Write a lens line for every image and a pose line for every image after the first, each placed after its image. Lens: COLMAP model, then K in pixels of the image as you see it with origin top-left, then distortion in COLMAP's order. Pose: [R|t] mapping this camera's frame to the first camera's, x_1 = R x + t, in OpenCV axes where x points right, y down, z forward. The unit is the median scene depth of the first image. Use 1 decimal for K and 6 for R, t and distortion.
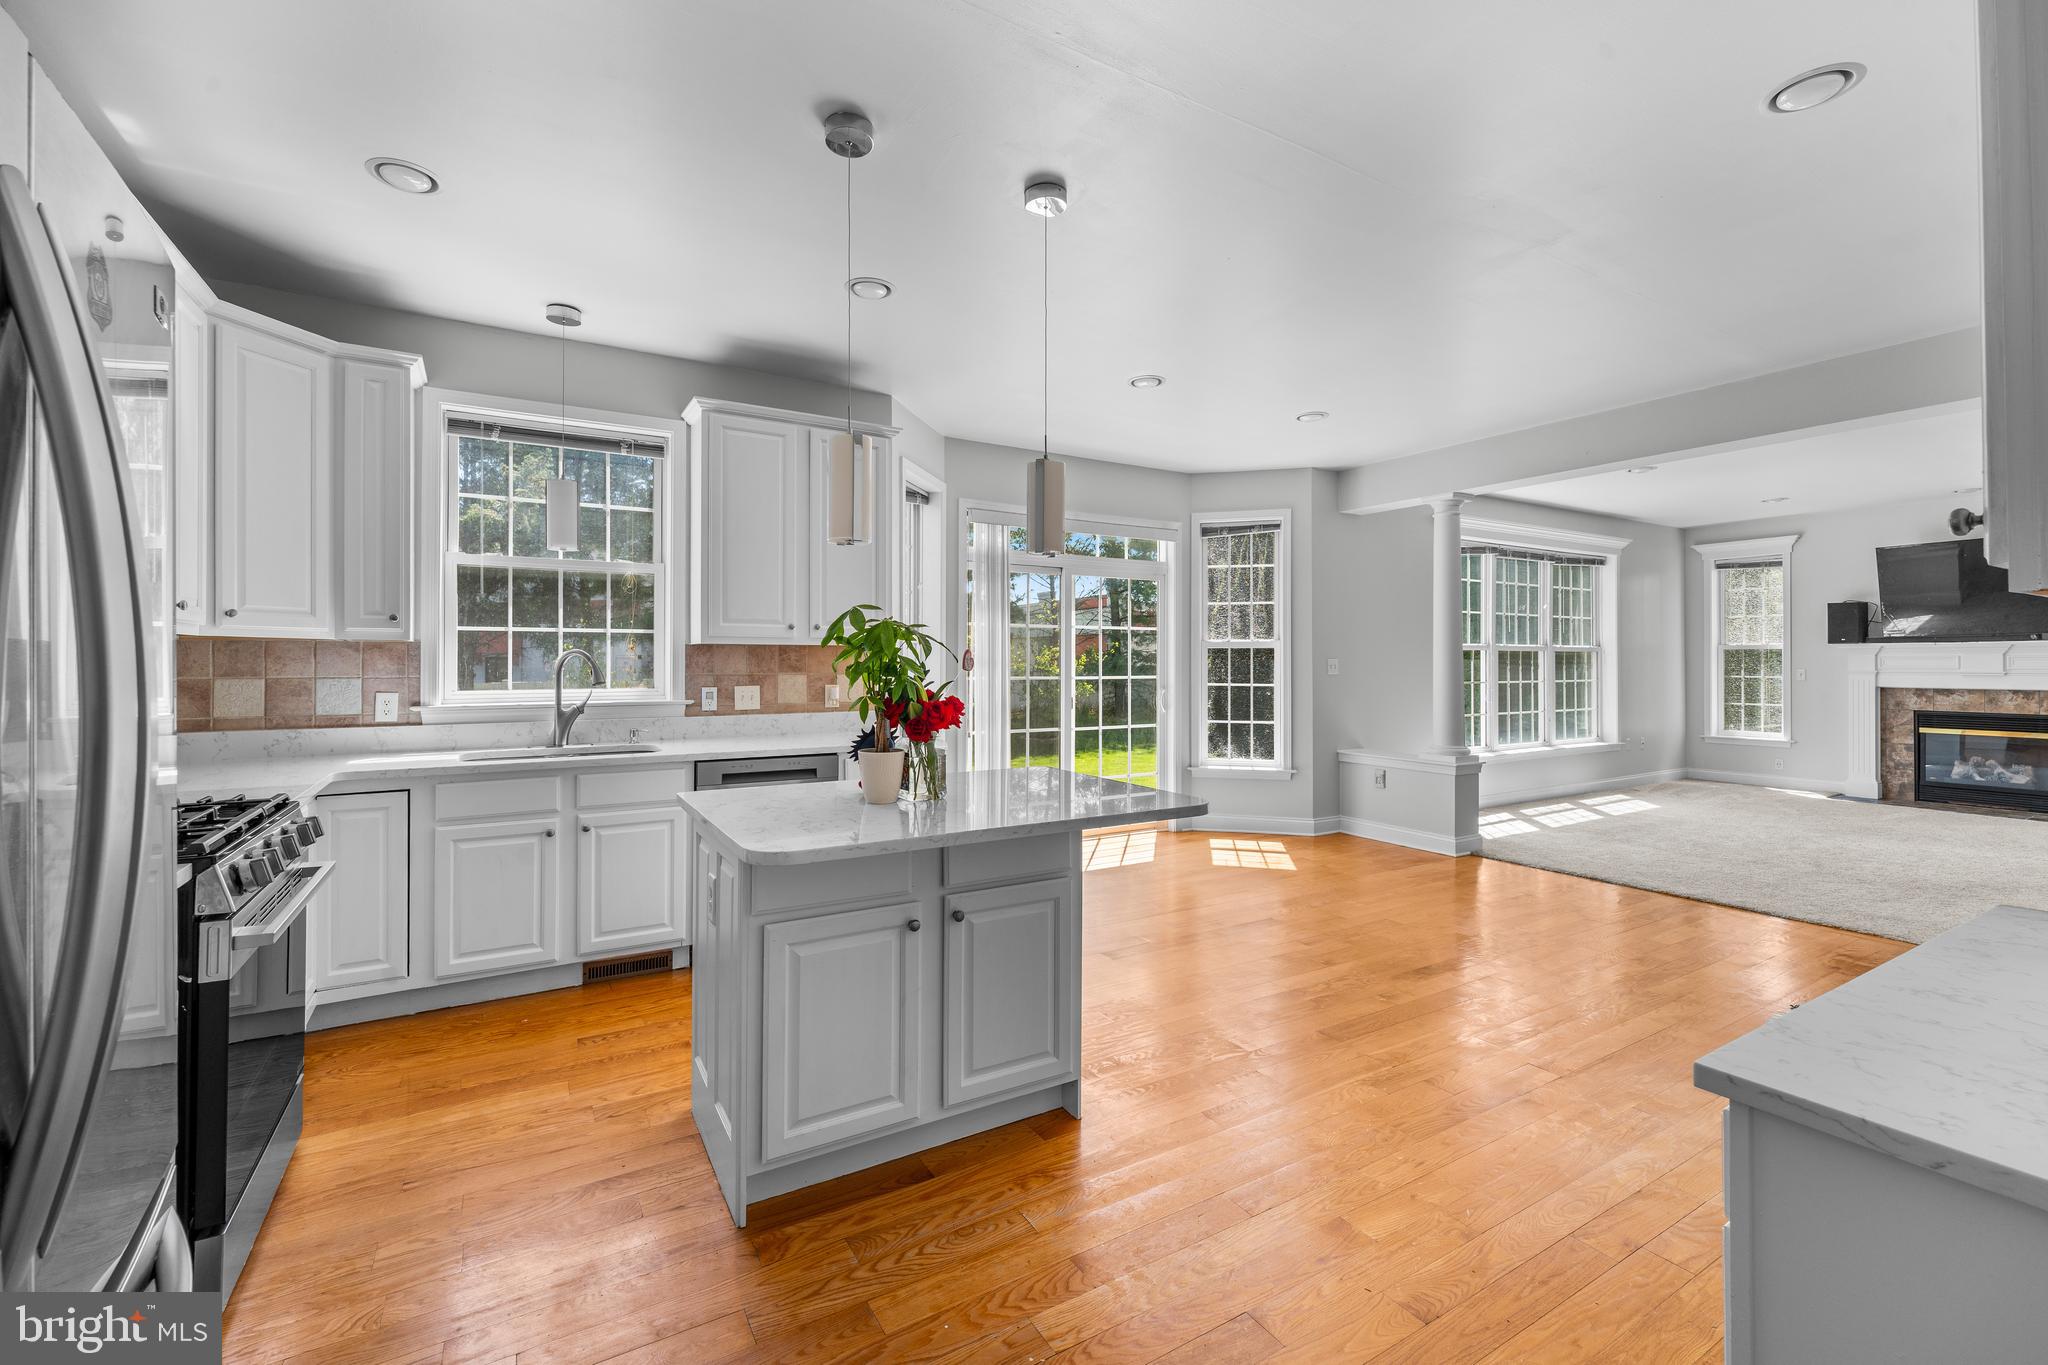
lens RADIAL K [[846.0, 0, 1038.1], [0, 846.0, 659.1], [0, 0, 1]] dist [0.003587, -0.001227]
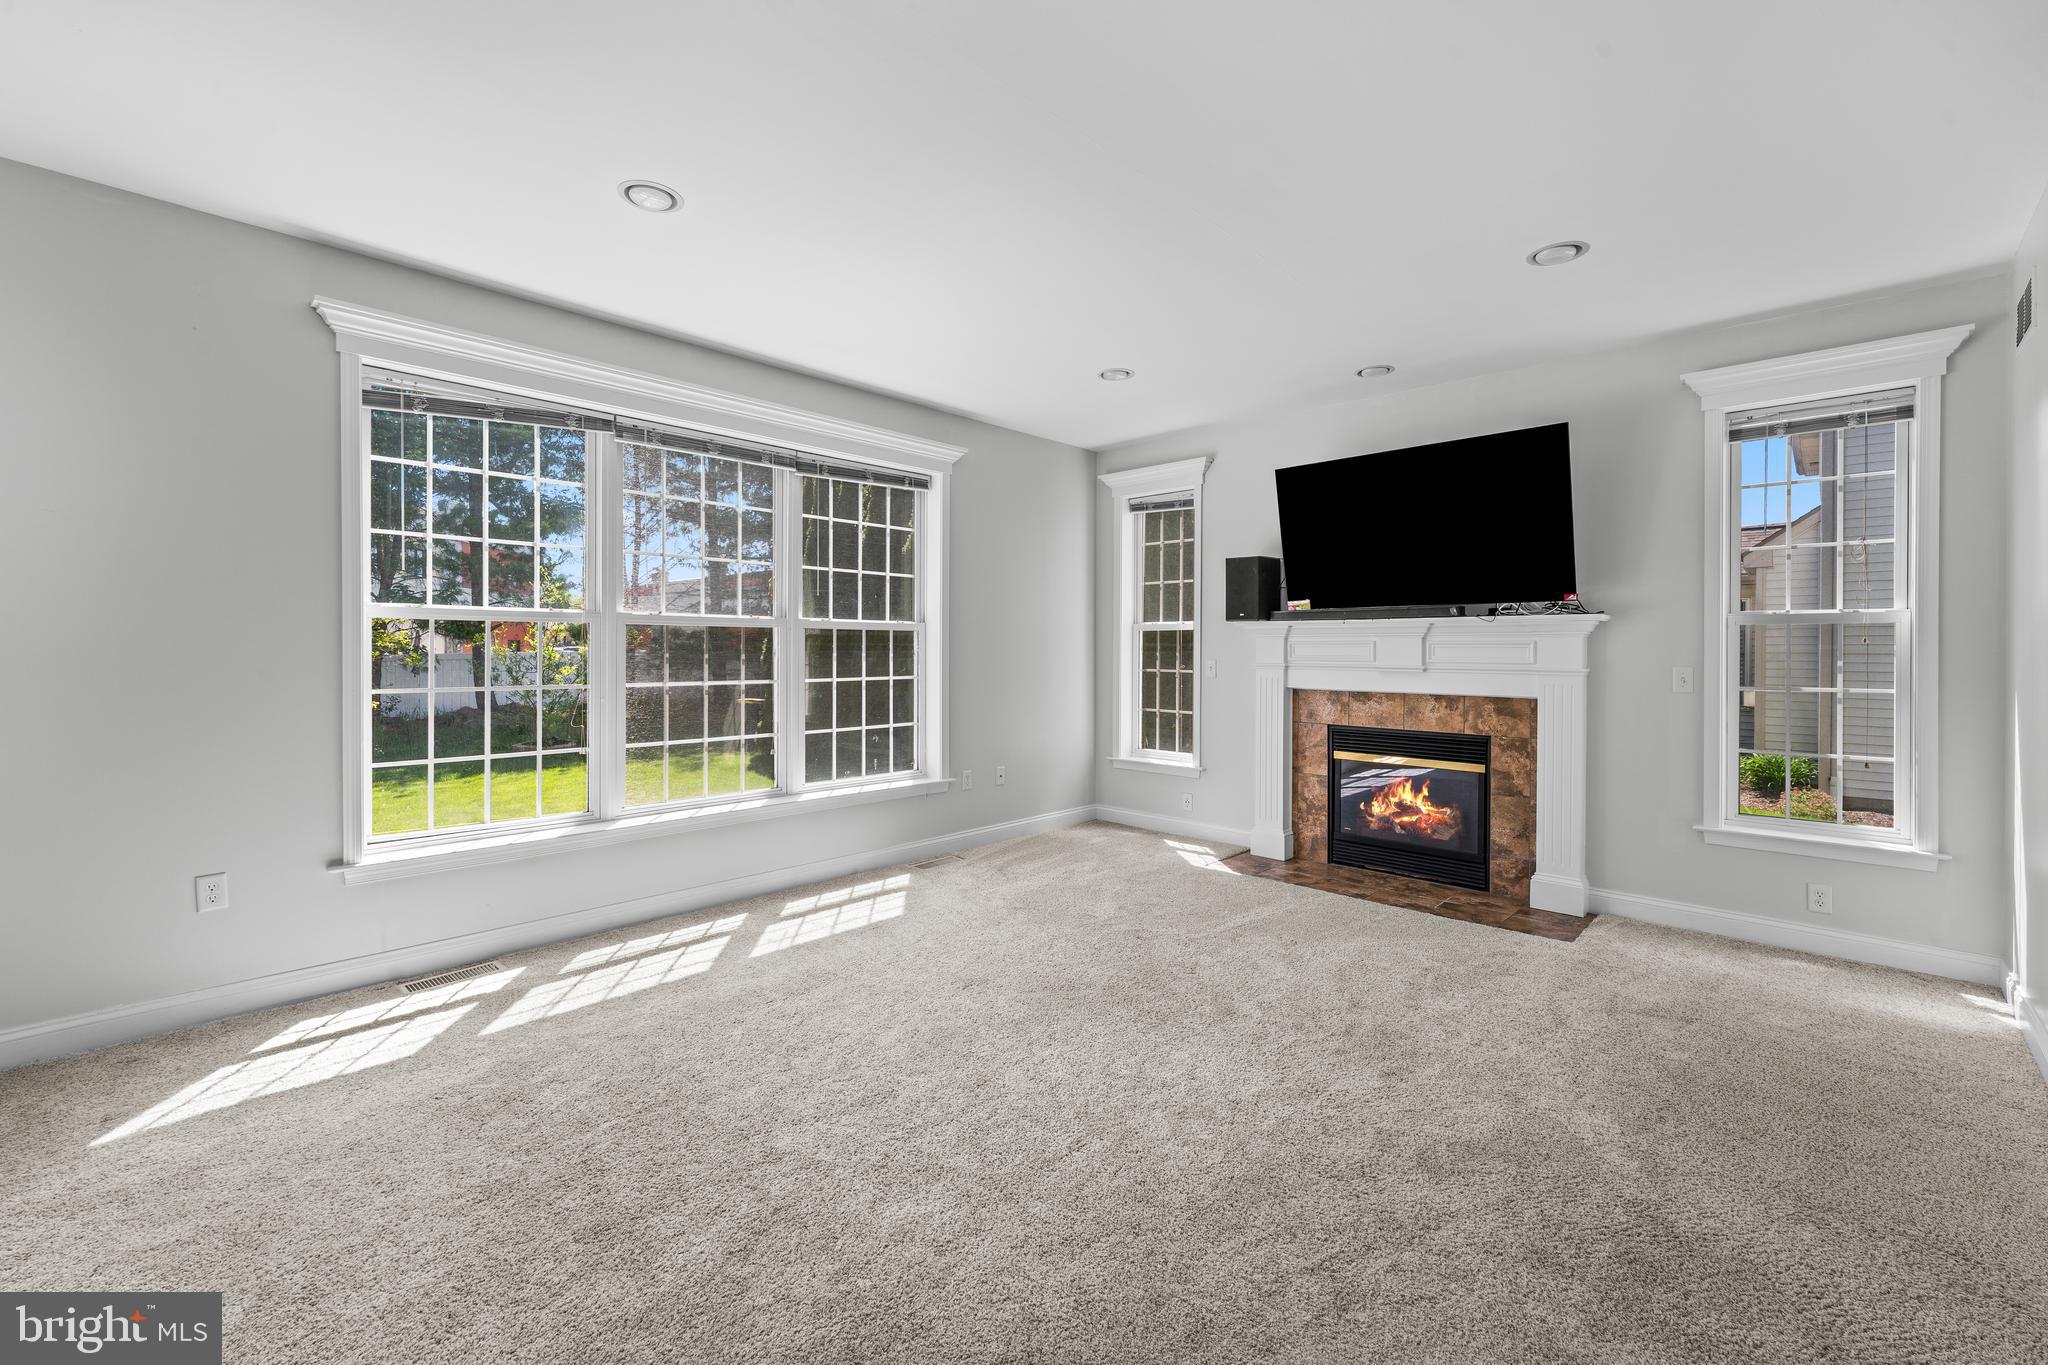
lens RADIAL K [[846.0, 0, 1034.4], [0, 846.0, 656.4], [0, 0, 1]] dist [0.003587, -0.001227]
pose [[0.969881, 0.002757, 0.243563, 0.637553], [-0.006155, 0.999894, 0.013192, 0.001202], [-0.243501, -0.014293, 0.969795, 0.414379]]
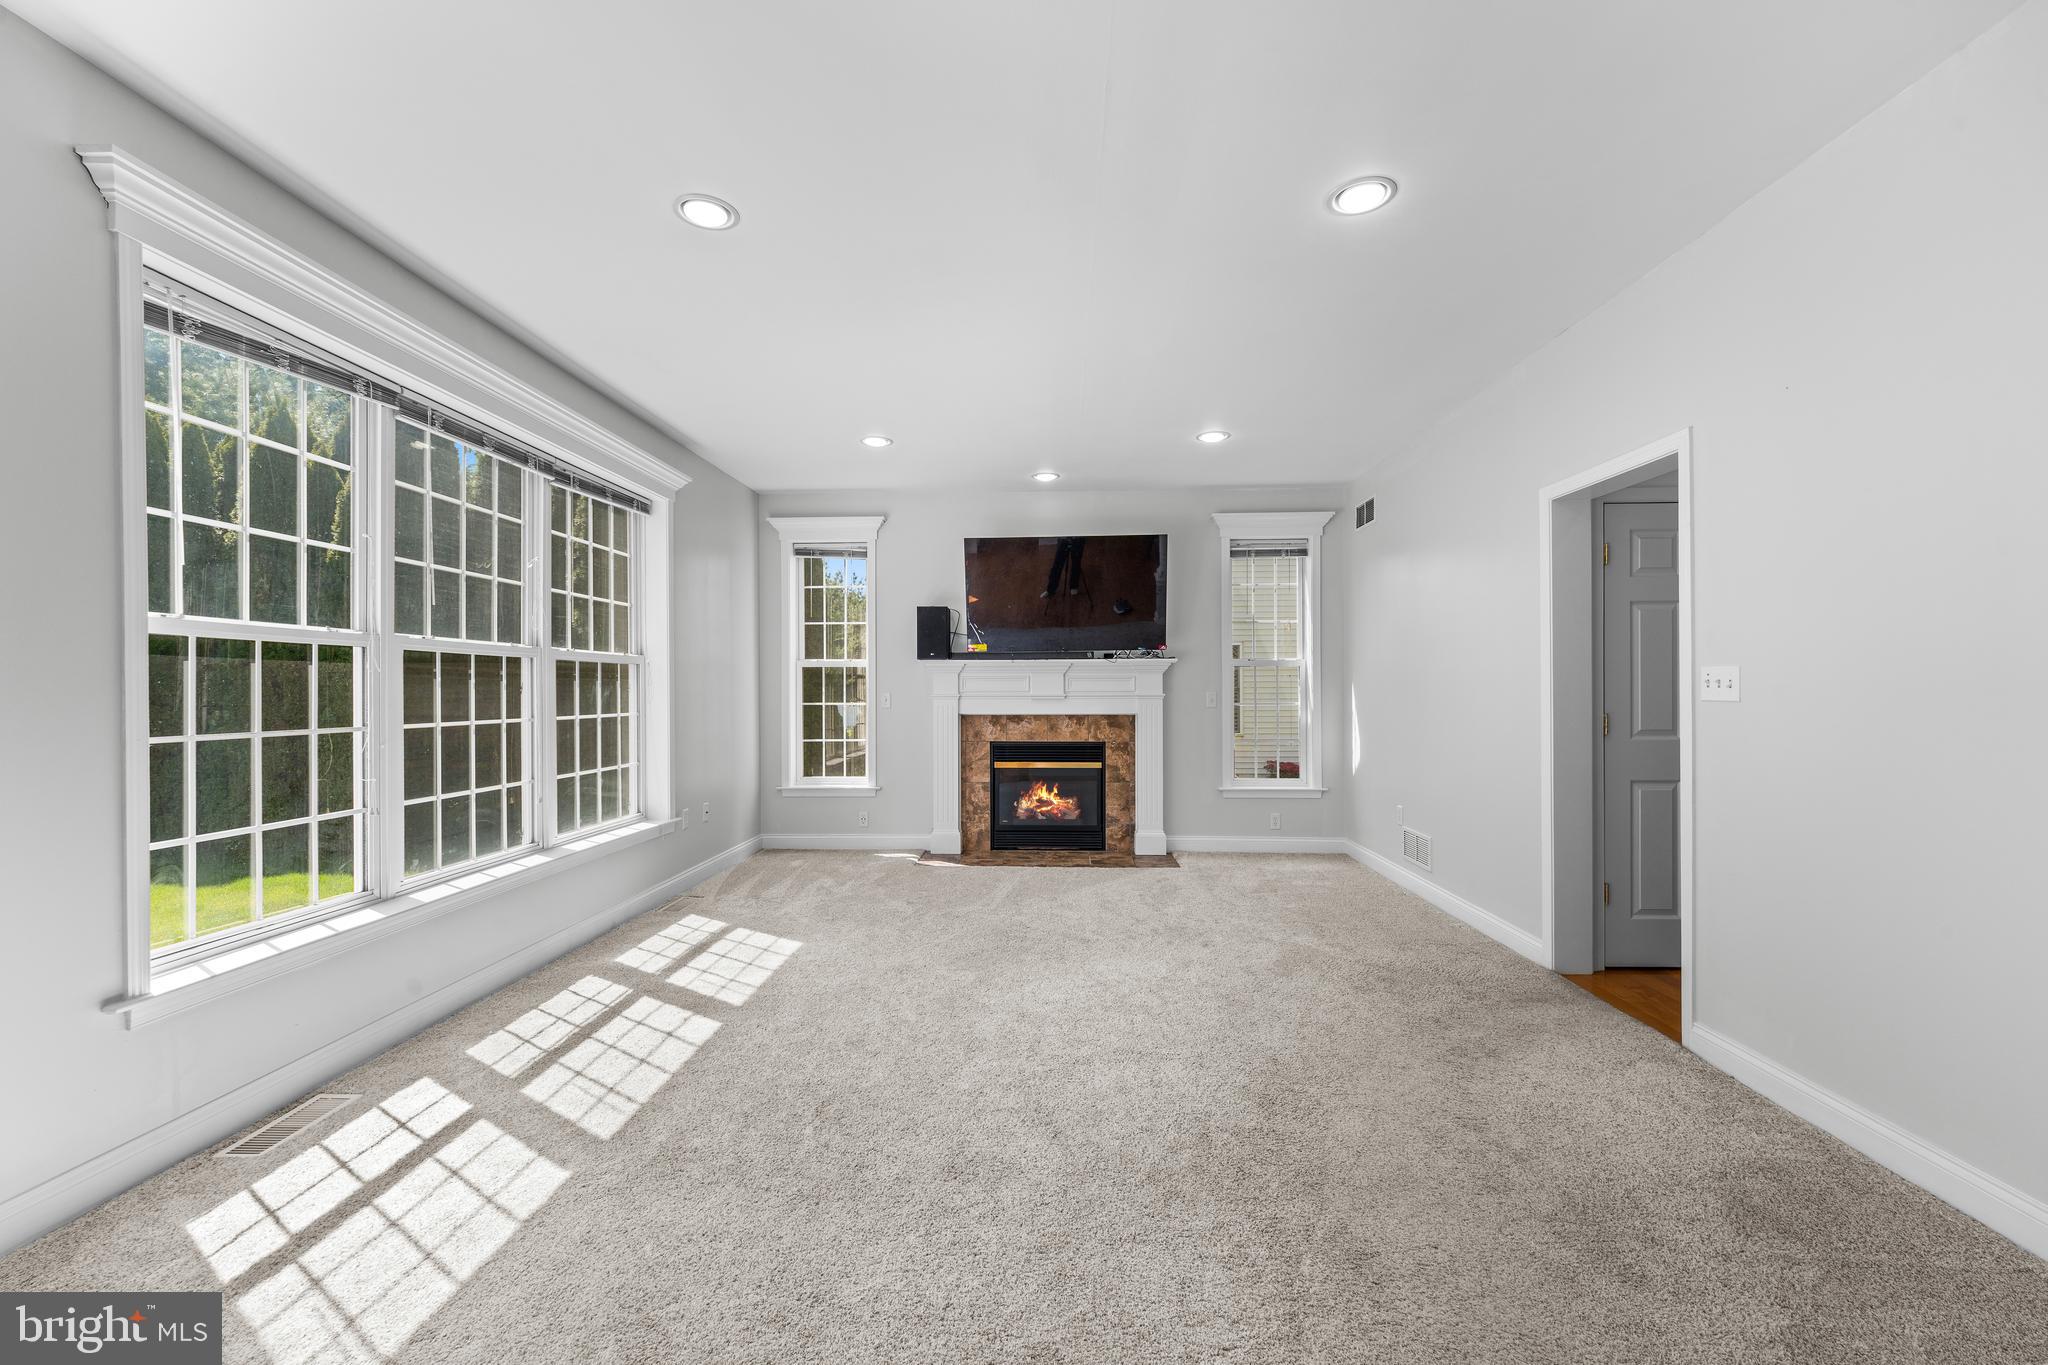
lens RADIAL K [[846.0, 0, 1009.2], [0, 846.0, 697.0], [0, 0, 1]] dist [0.003587, -0.001227]
pose [[0.568325, -0.008081, 0.822765, 0.354680], [-0.000042, 0.999951, 0.009851, 0.008538], [-0.822804, -0.005633, 0.568297, 0.501061]]
